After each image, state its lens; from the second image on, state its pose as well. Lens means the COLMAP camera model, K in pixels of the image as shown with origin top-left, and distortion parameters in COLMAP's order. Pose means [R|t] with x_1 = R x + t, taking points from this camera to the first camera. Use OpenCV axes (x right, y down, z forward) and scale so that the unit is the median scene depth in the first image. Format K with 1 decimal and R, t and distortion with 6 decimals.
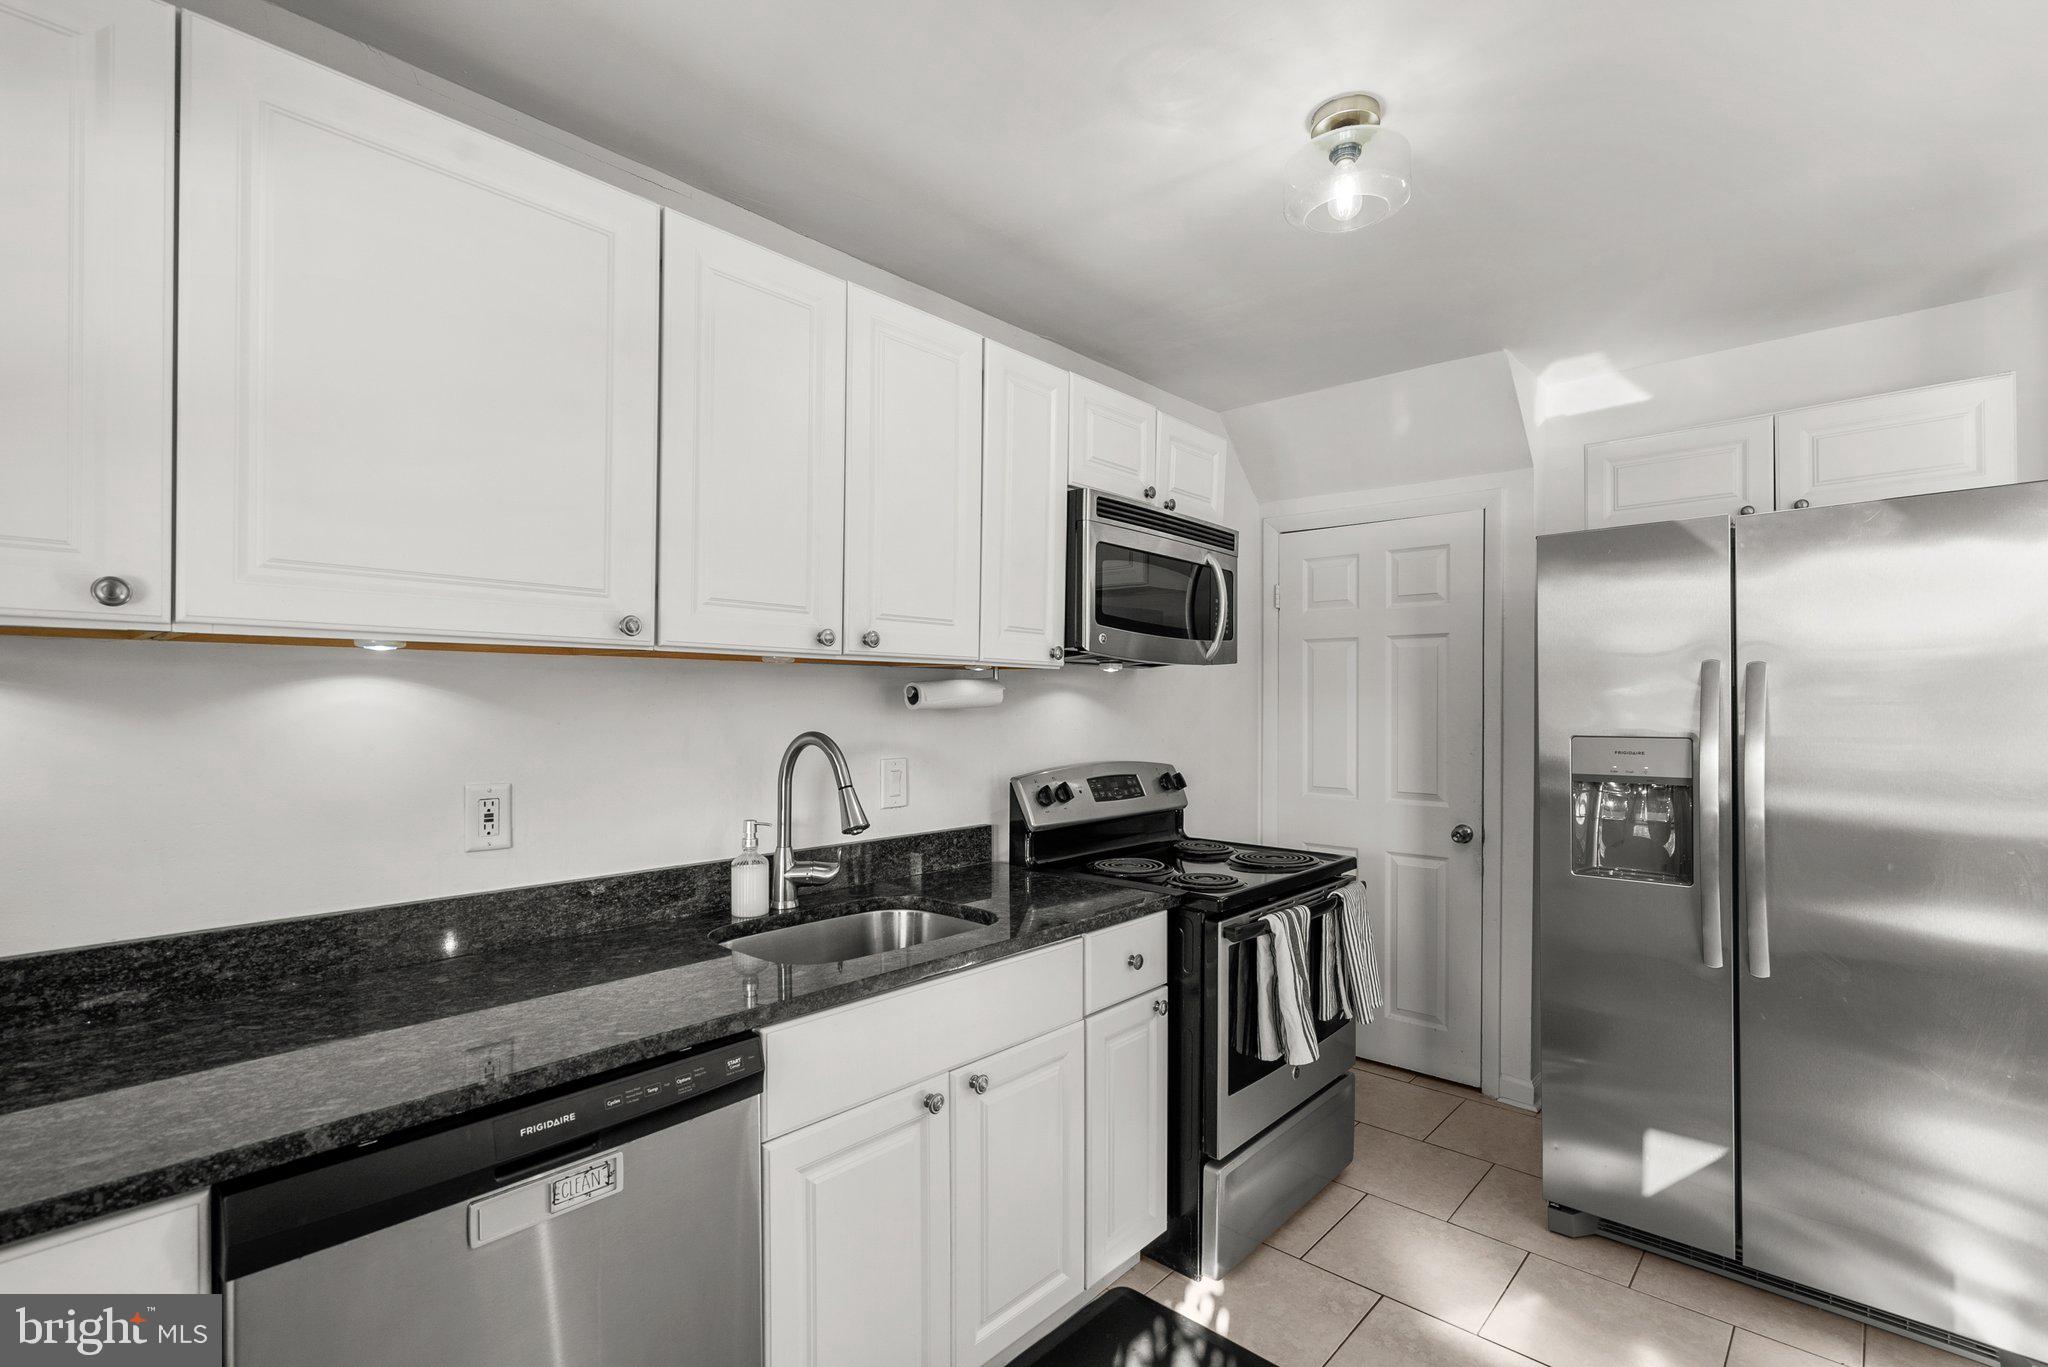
lens RADIAL K [[938.5, 0, 1012.1], [0, 938.5, 709.1], [0, 0, 1]] dist [-0.005827, 0.001267]
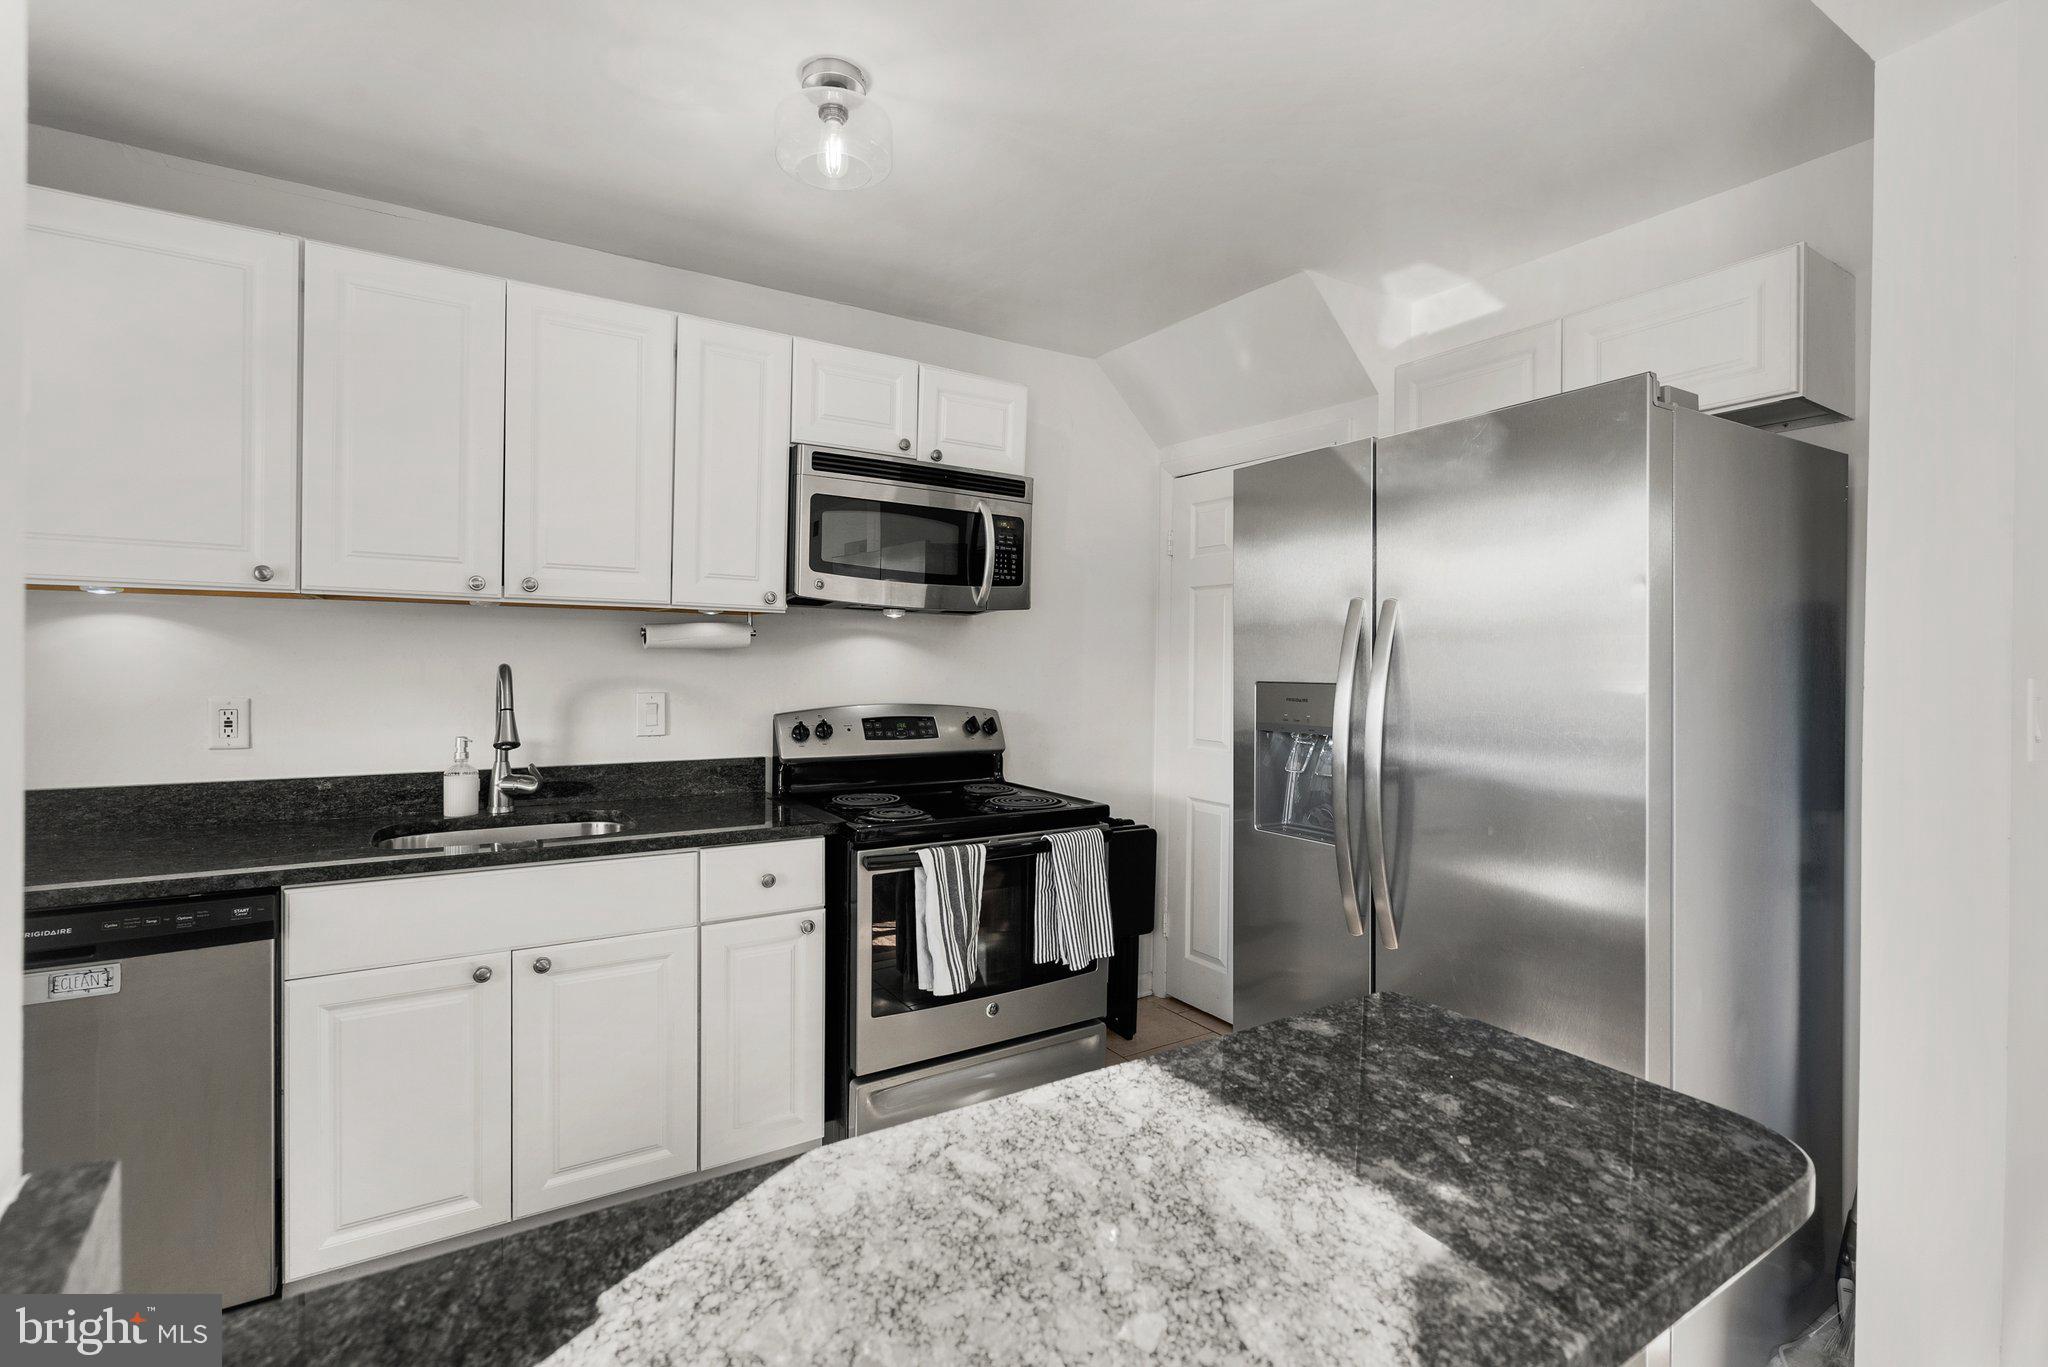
lens RADIAL K [[938.5, 0, 1014.2], [0, 938.5, 676.7], [0, 0, 1]] dist [-0.005827, 0.001267]
pose [[0.963740, 0.014885, -0.266427, 0.661487], [-0.012908, 0.999875, 0.009170, 0.019339], [0.266530, -0.005398, 0.963811, 0.032112]]
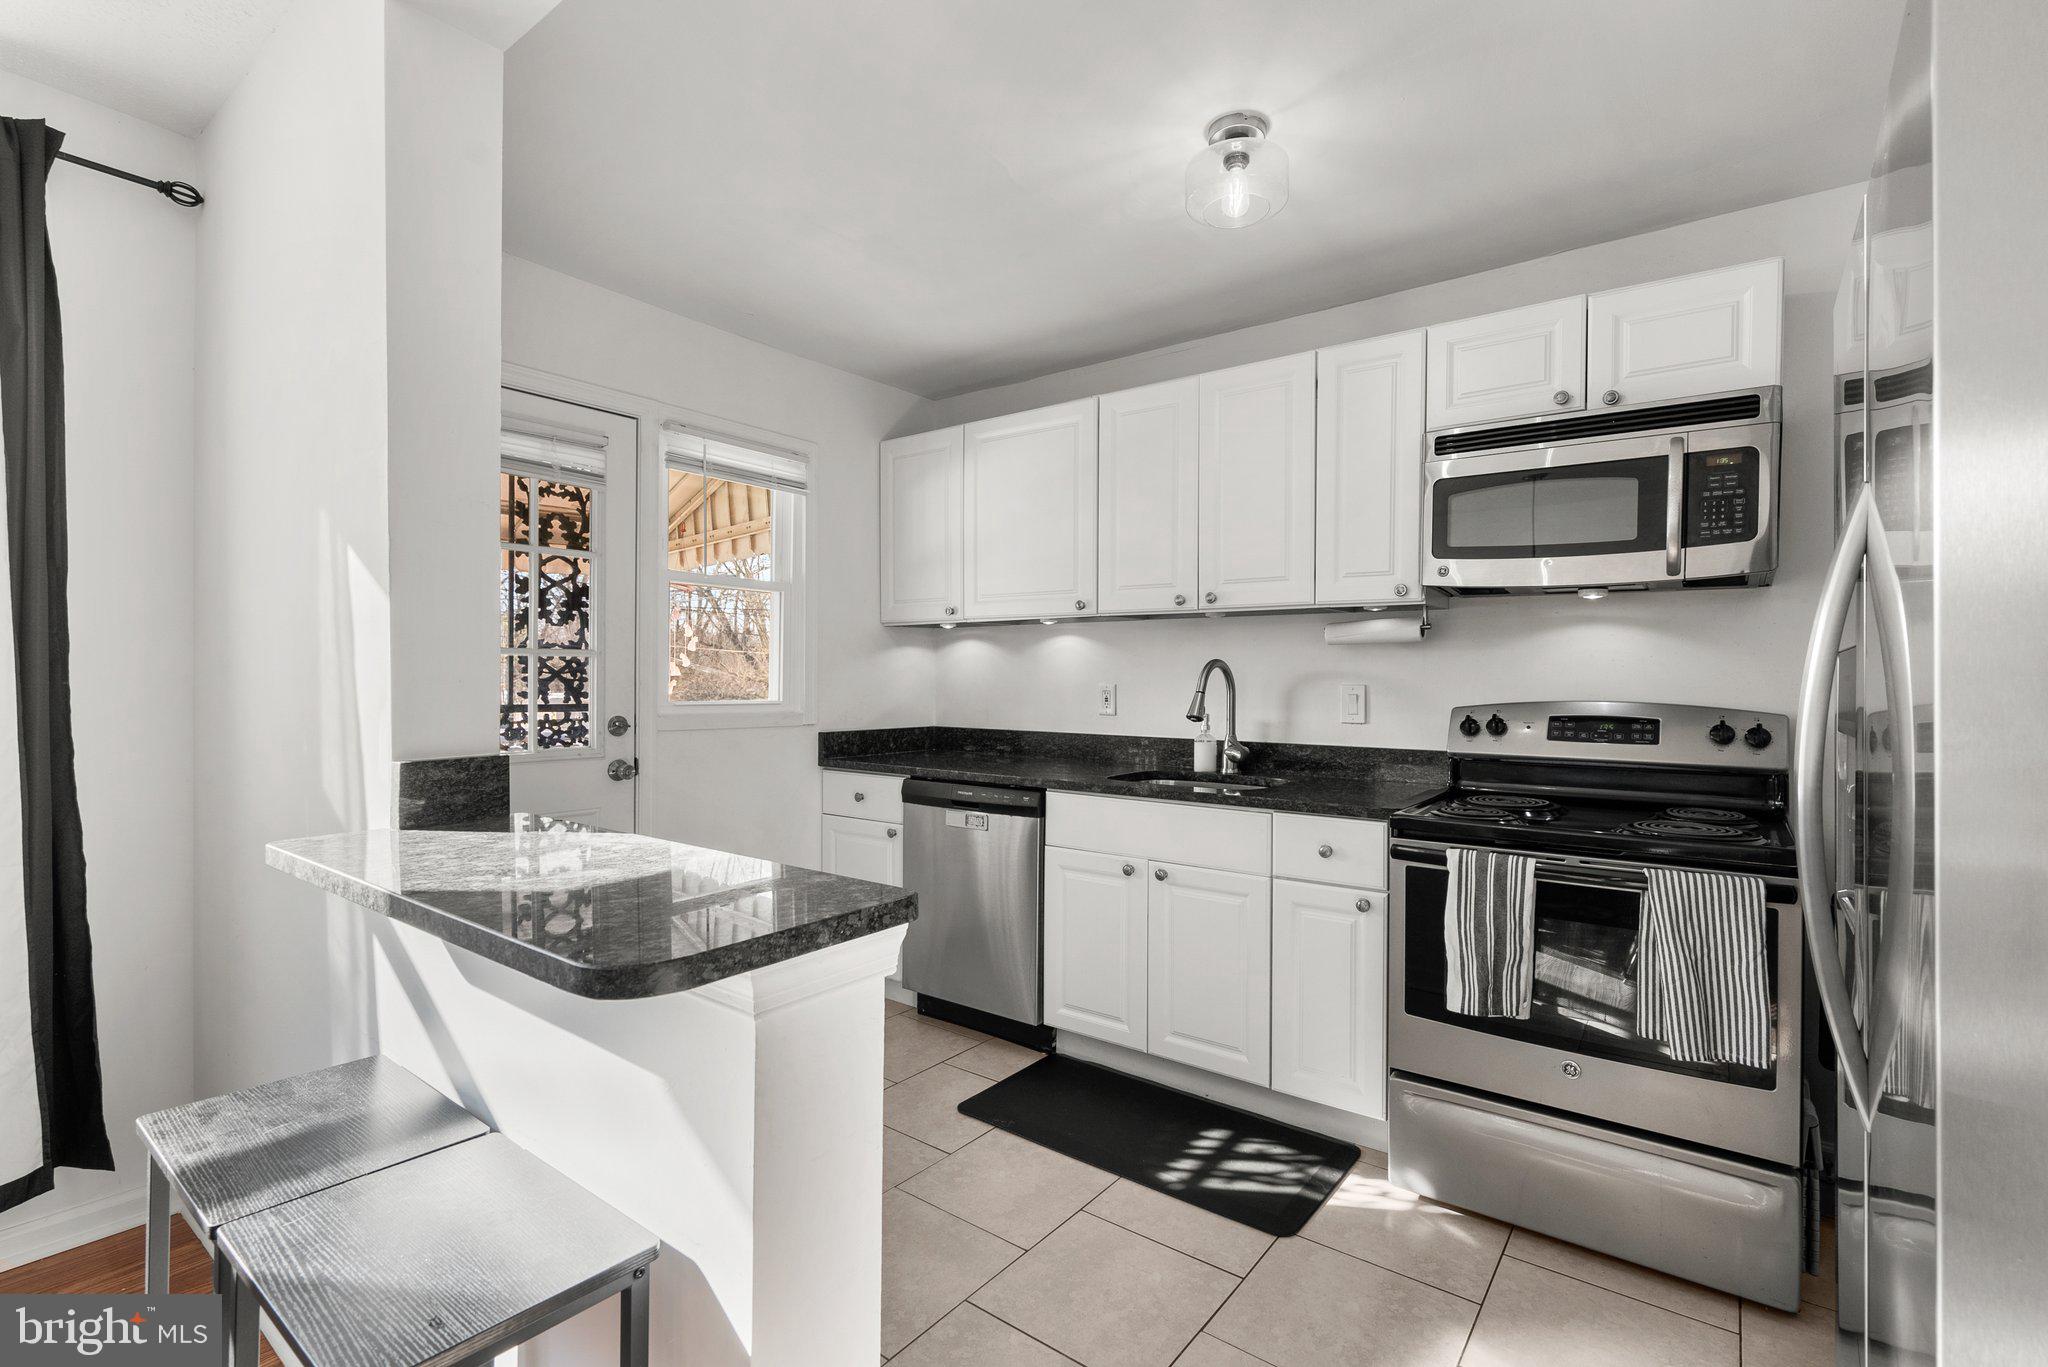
lens RADIAL K [[938.5, 0, 1013.3], [0, 938.5, 684.3], [0, 0, 1]] dist [-0.005827, 0.001267]
pose [[0.079128, 0.010660, -0.996807, 1.216667], [-0.012152, 0.999879, 0.009728, 0.050518], [0.996790, 0.011344, 0.079248, 0.492286]]
